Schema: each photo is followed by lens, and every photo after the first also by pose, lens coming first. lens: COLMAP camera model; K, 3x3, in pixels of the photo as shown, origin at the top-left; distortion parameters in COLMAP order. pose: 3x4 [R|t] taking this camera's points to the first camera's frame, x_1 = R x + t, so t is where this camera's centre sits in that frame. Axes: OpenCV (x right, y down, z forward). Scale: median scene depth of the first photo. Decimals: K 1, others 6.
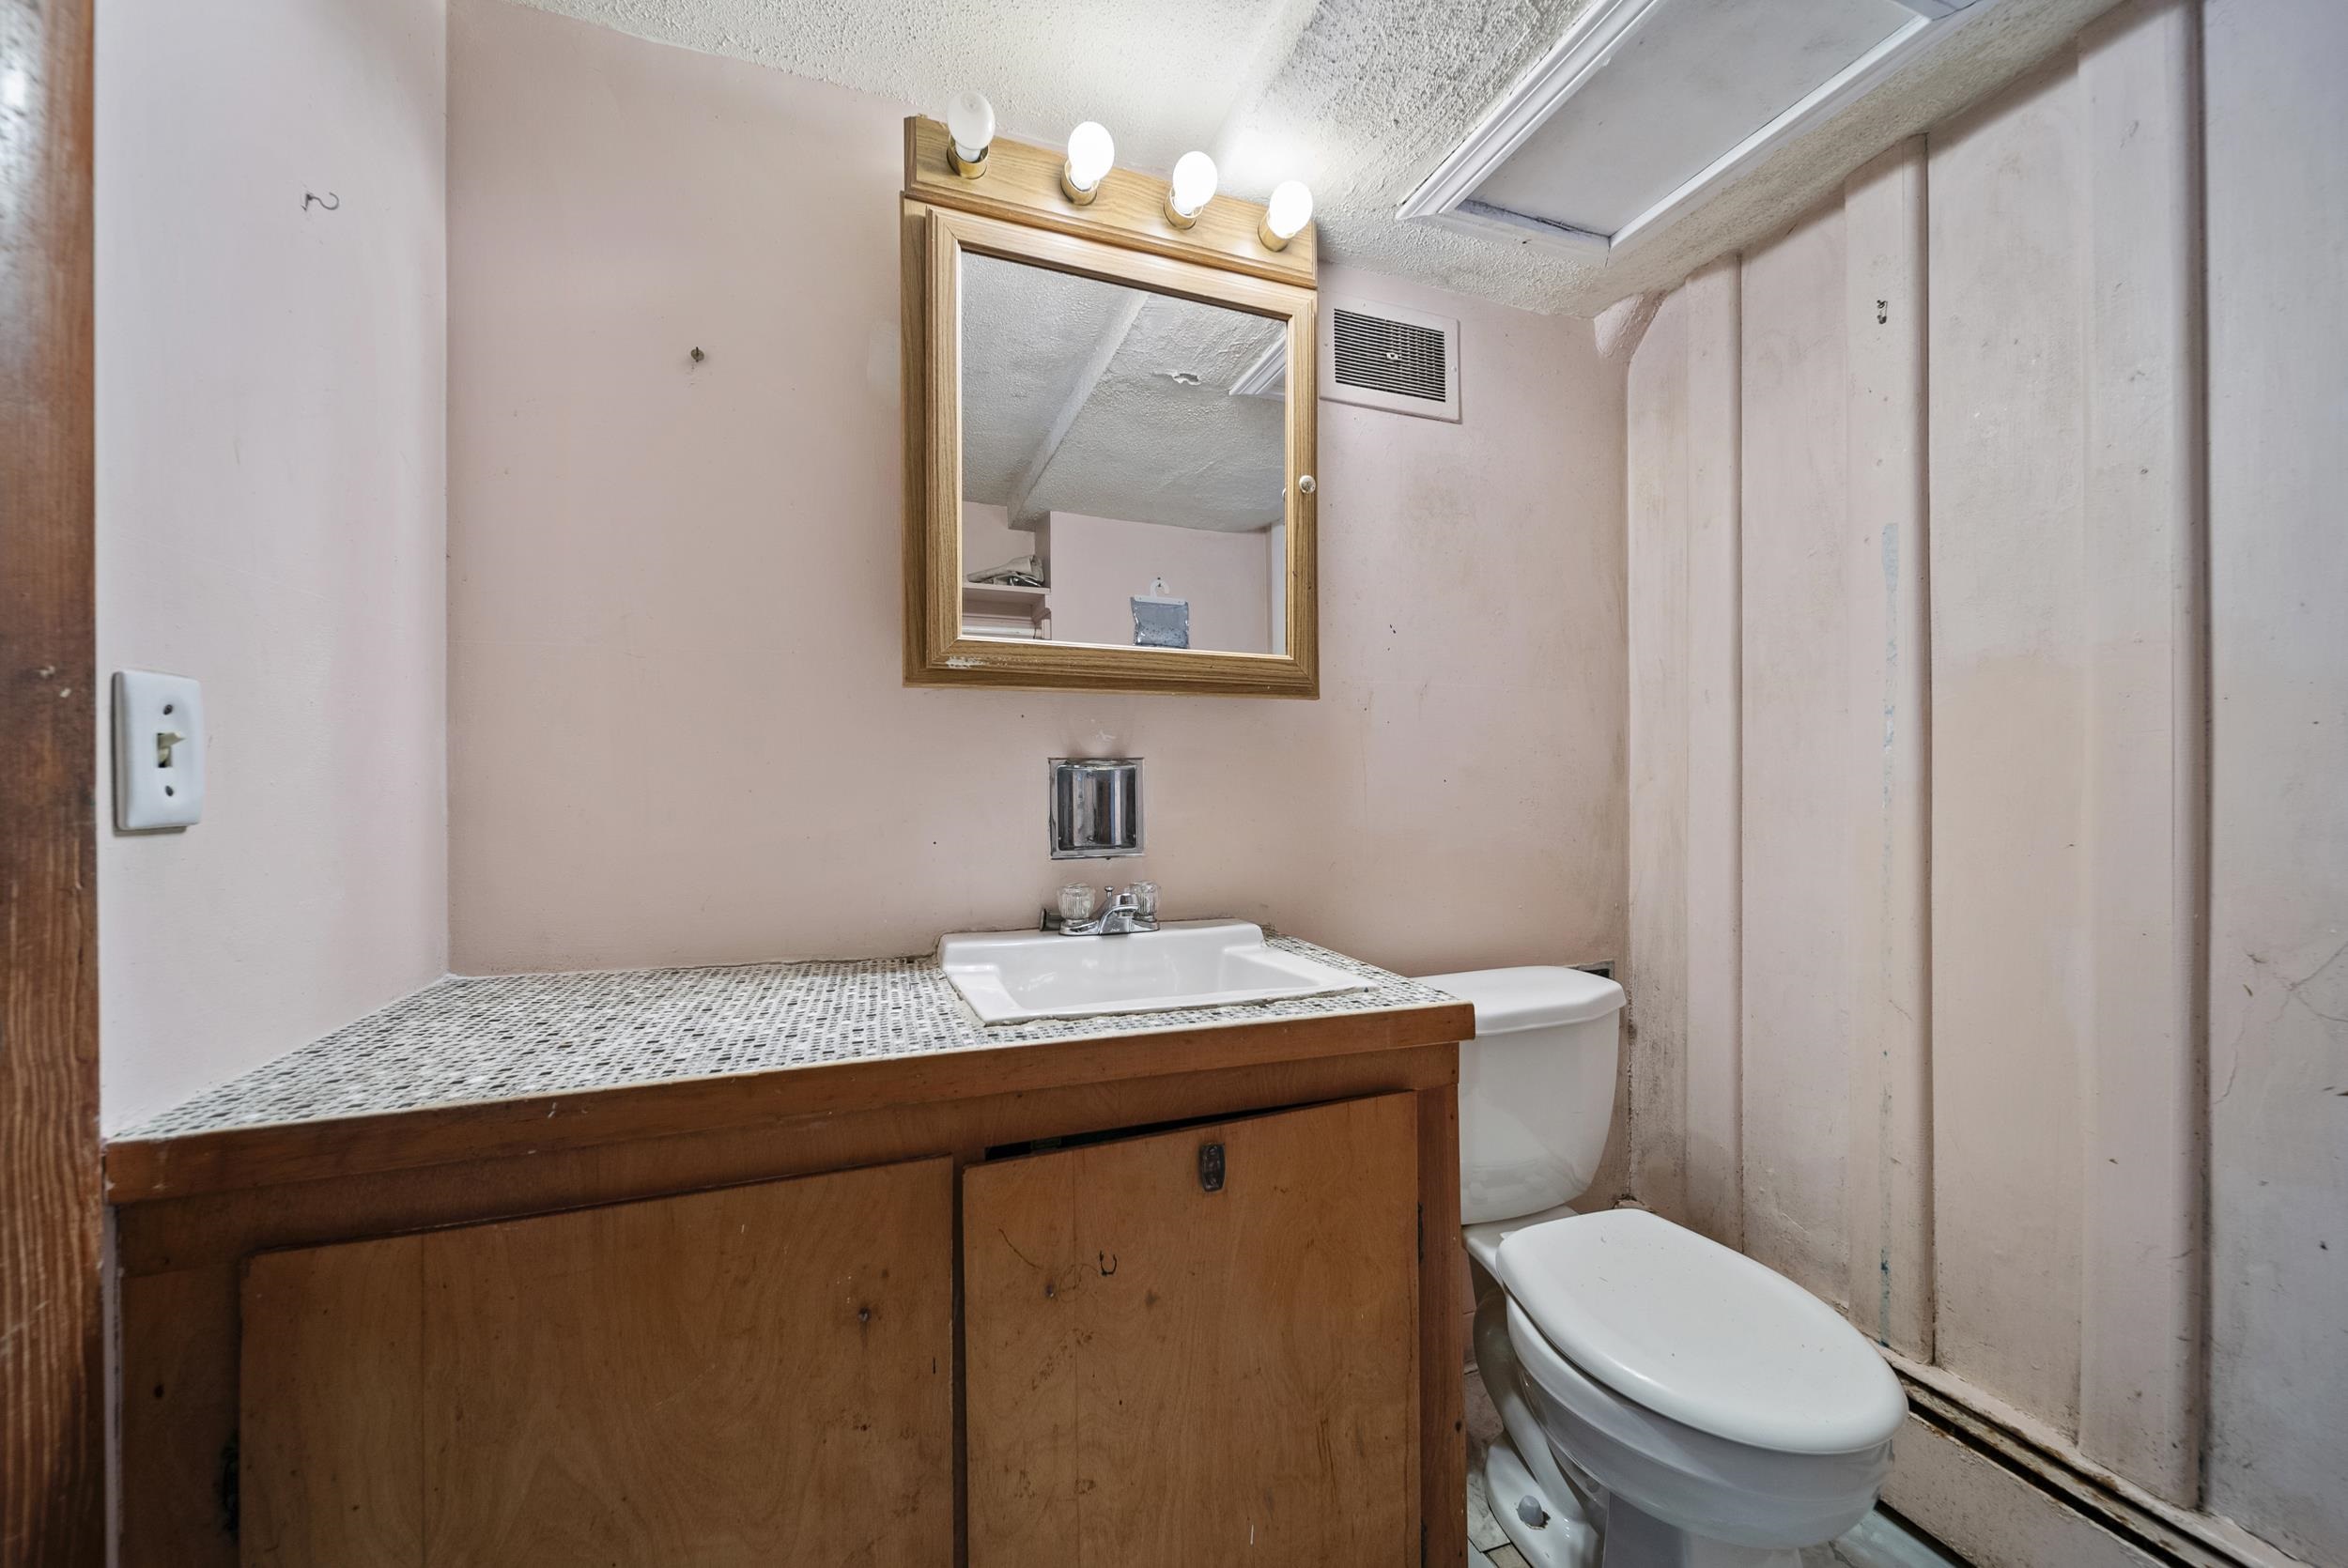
lens RADIAL K [[837.8, 0, 1173.5], [0, 837.8, 779.8], [0, 0, 1]] dist [-0.002016, -0.000992]
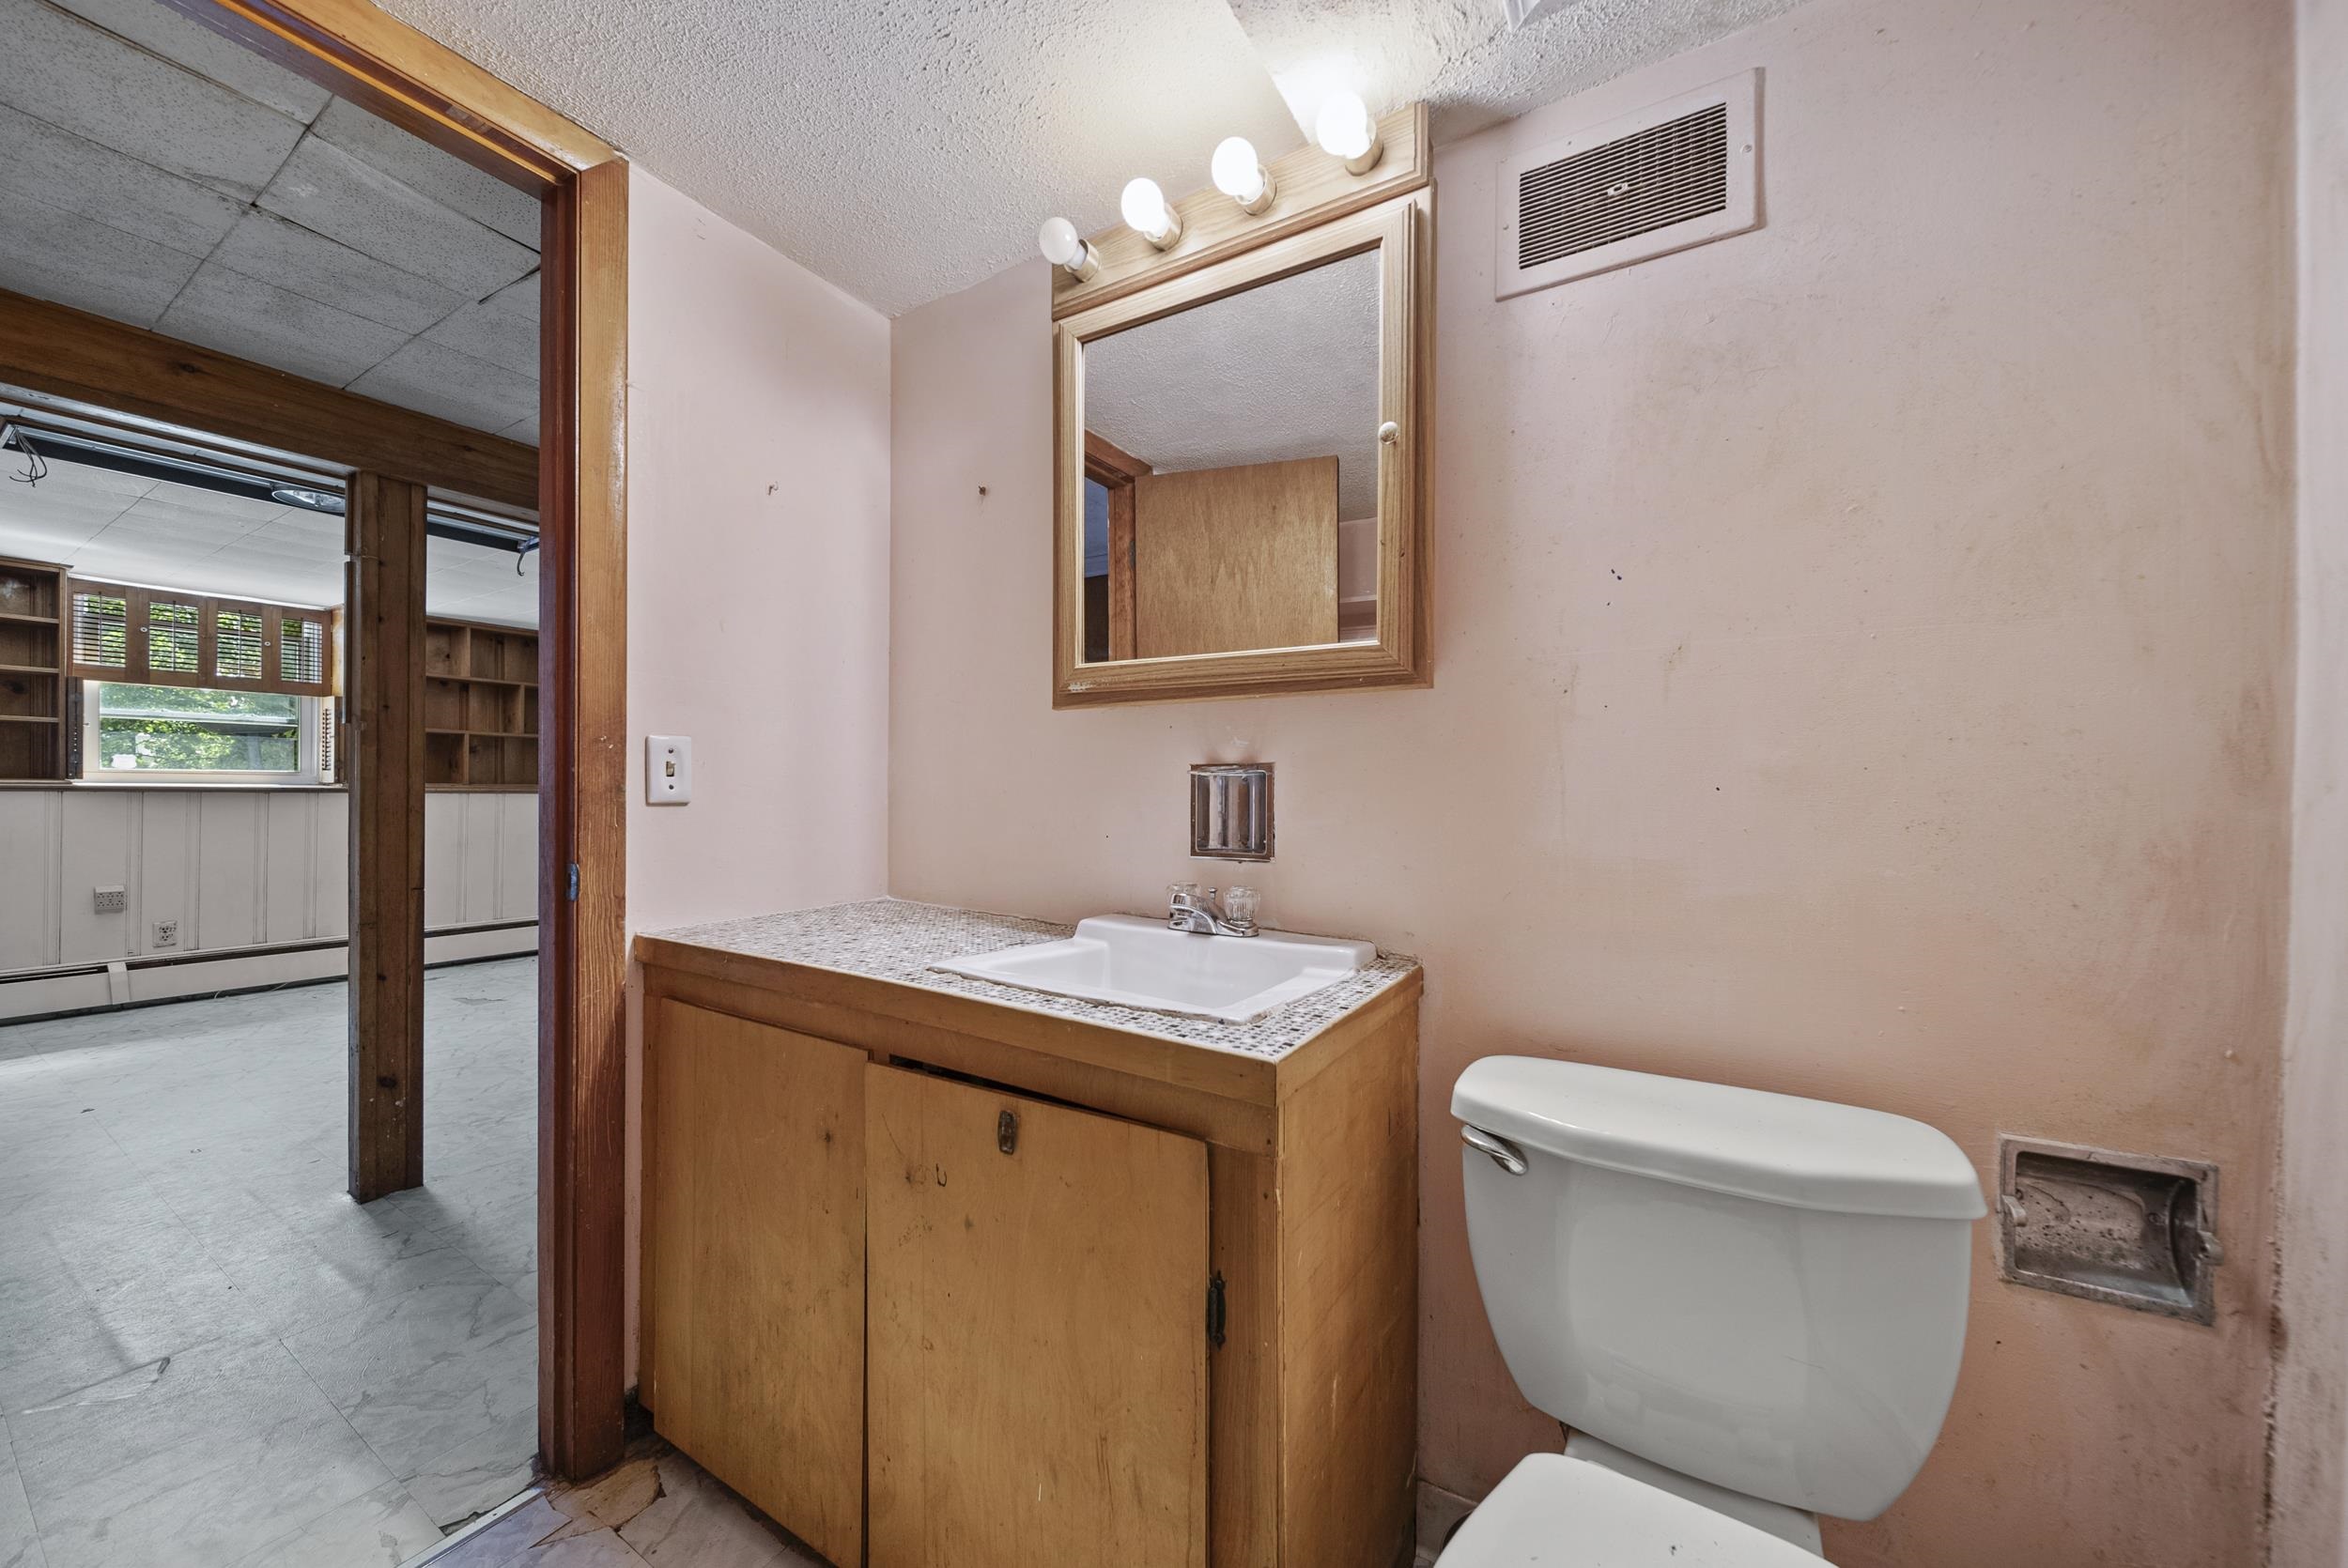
lens RADIAL K [[837.8, 0, 1177.5], [0, 837.8, 788.0], [0, 0, 1]] dist [-0.002016, -0.000992]
pose [[0.626735, 0.007066, -0.779200, 0.862362], [-0.004503, 0.999975, 0.005447, -0.001977], [0.779220, 0.000095, 0.626751, 0.391700]]
